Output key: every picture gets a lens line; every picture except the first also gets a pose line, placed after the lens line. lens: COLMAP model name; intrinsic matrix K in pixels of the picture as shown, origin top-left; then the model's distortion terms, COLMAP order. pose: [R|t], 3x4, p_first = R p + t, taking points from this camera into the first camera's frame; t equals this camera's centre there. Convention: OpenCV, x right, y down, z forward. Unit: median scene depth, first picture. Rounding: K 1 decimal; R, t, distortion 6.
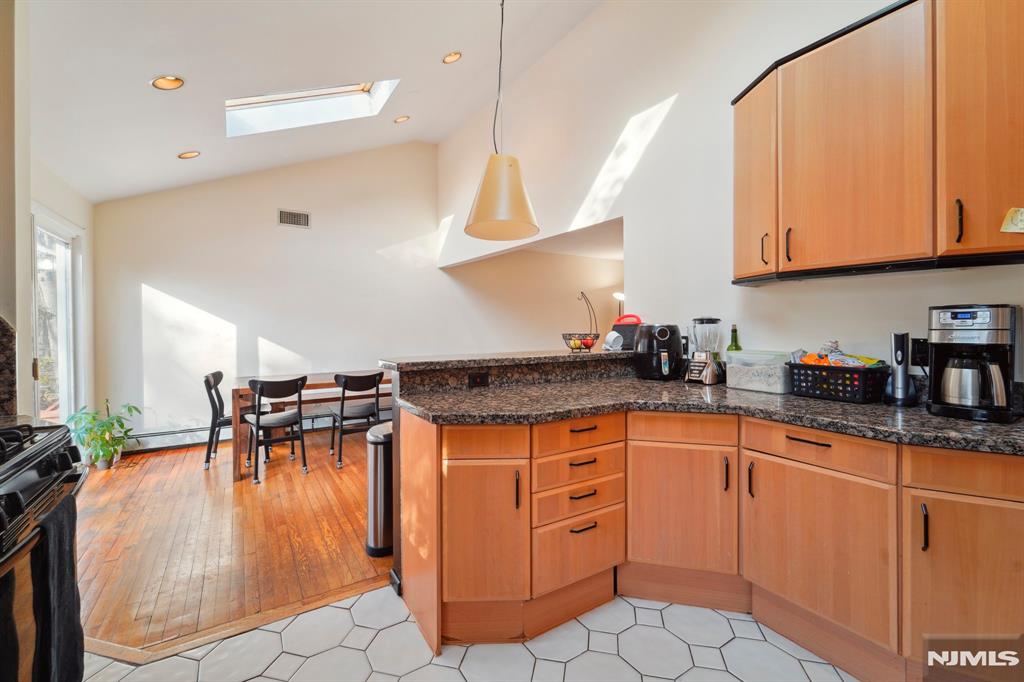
lens RADIAL K [[425.1, 0, 497.0], [0, 425.1, 321.3], [0, 0, 1]] dist [0.008098, -0.003780]
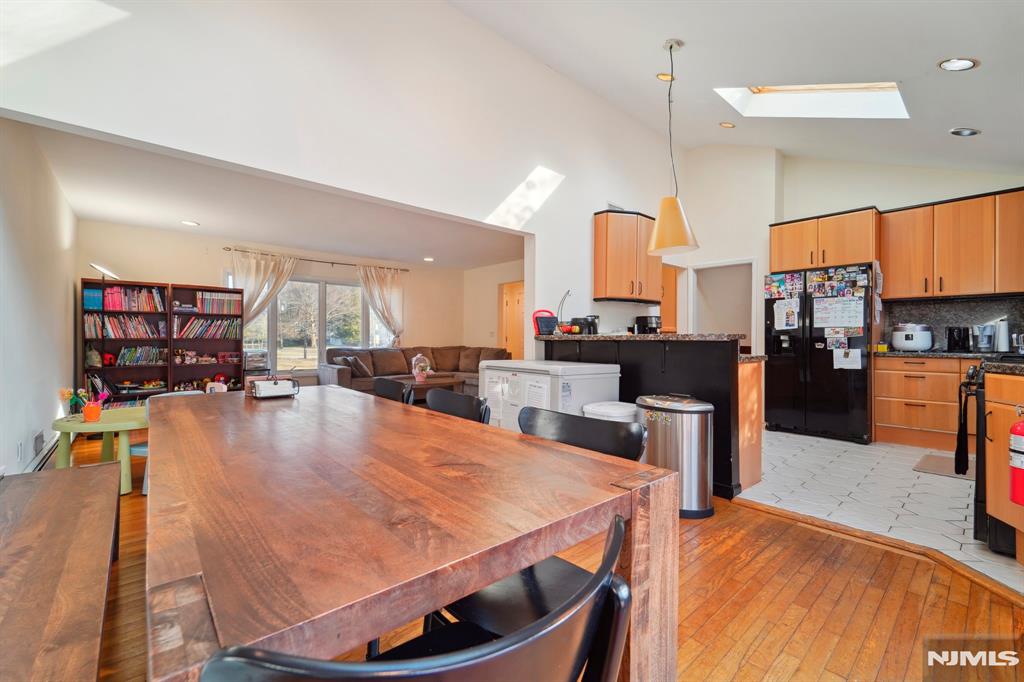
lens RADIAL K [[425.1, 0, 507.8], [0, 425.1, 336.3], [0, 0, 1]] dist [0.008098, -0.003780]
pose [[-0.143667, 0.011140, 0.989563, -1.334526], [-0.007849, 0.999892, -0.012396, 0.101167], [-0.989595, -0.009548, -0.143564, 1.706970]]
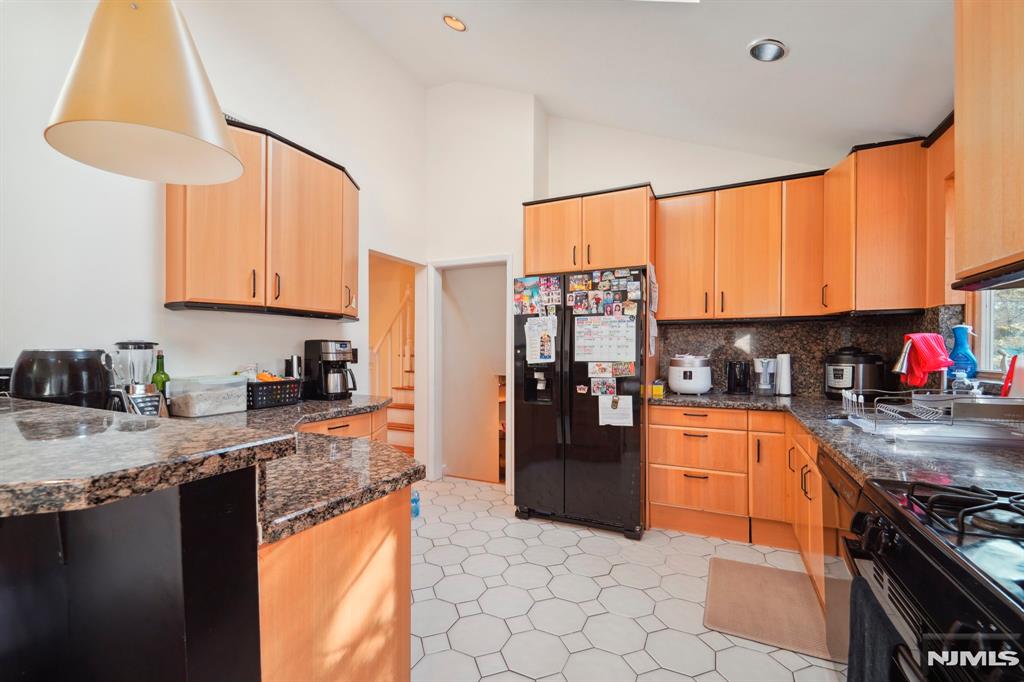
lens RADIAL K [[425.1, 0, 515.7], [0, 425.1, 349.4], [0, 0, 1]] dist [0.008098, -0.003780]
pose [[-0.523196, 0.007925, 0.852176, -0.678061], [-0.002139, 0.999941, -0.010612, 0.015728], [-0.852210, -0.007375, -0.523148, 0.953015]]
